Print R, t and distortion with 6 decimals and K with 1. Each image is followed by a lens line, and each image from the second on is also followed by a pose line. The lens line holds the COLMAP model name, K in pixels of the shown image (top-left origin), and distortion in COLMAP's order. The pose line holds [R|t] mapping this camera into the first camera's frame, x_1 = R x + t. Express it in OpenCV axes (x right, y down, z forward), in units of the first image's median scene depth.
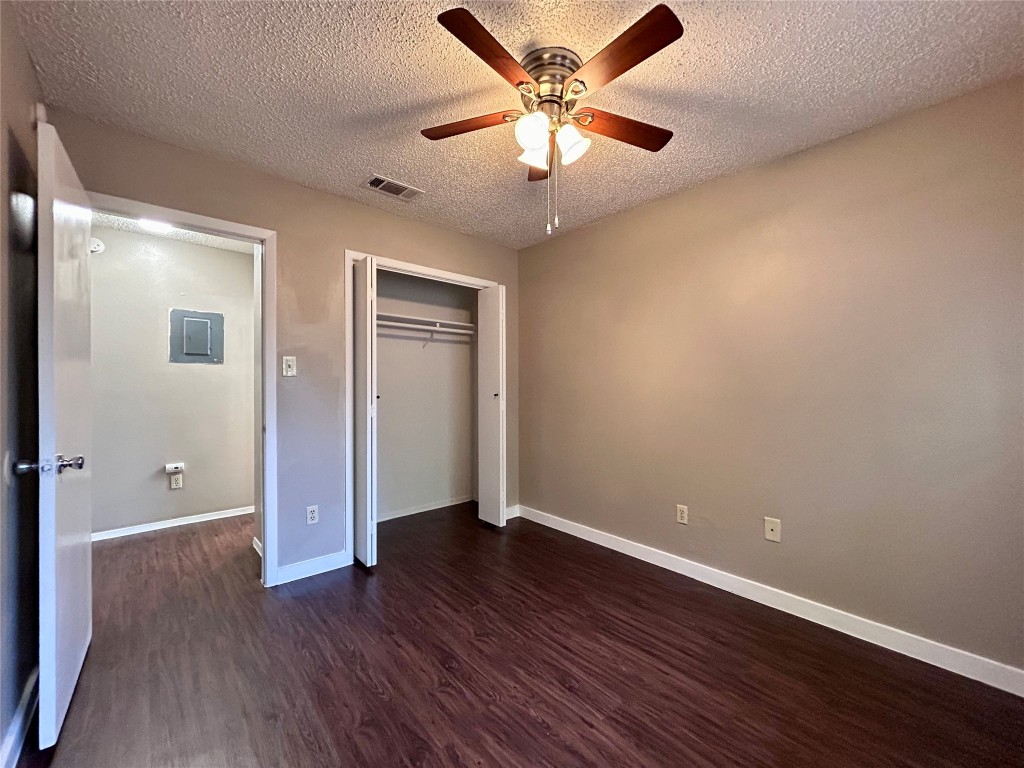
lens RADIAL K [[412.3, 0, 515.1], [0, 412.3, 384.2], [0, 0, 1]] dist [0.001597, 0.000468]
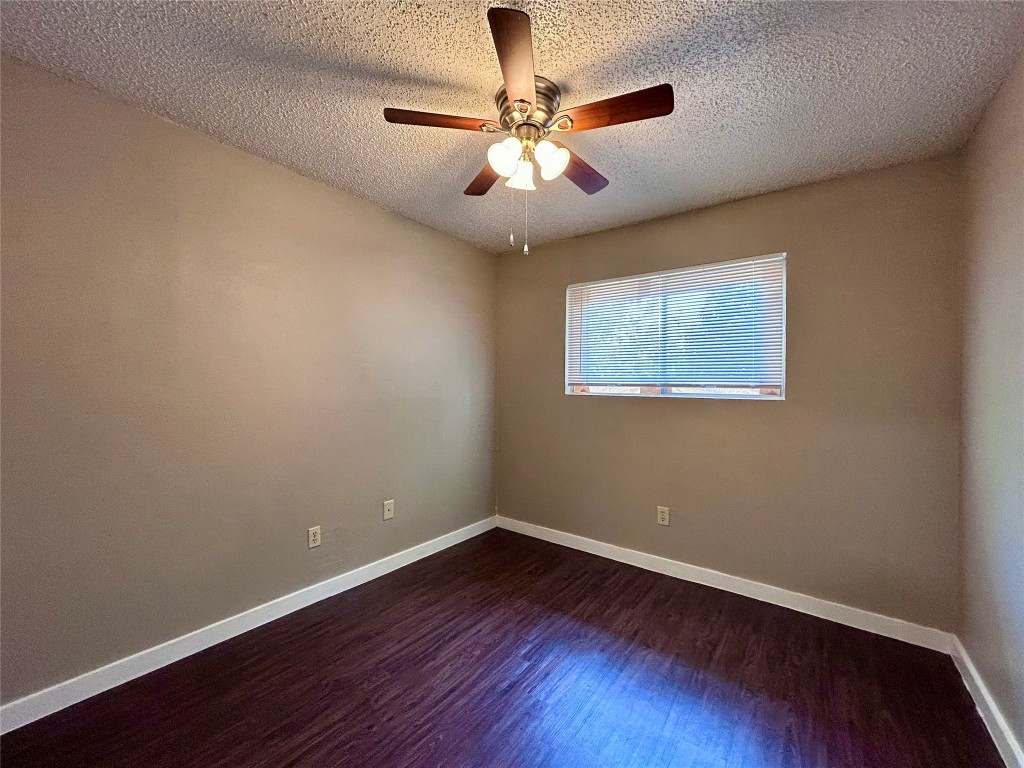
lens RADIAL K [[412.3, 0, 515.1], [0, 412.3, 384.2], [0, 0, 1]] dist [0.001597, 0.000468]
pose [[-0.188463, 0.000085, 0.982080, -0.759082], [-0.005743, 0.999983, -0.001188, -0.024214], [-0.982063, -0.005864, -0.188460, 1.009777]]
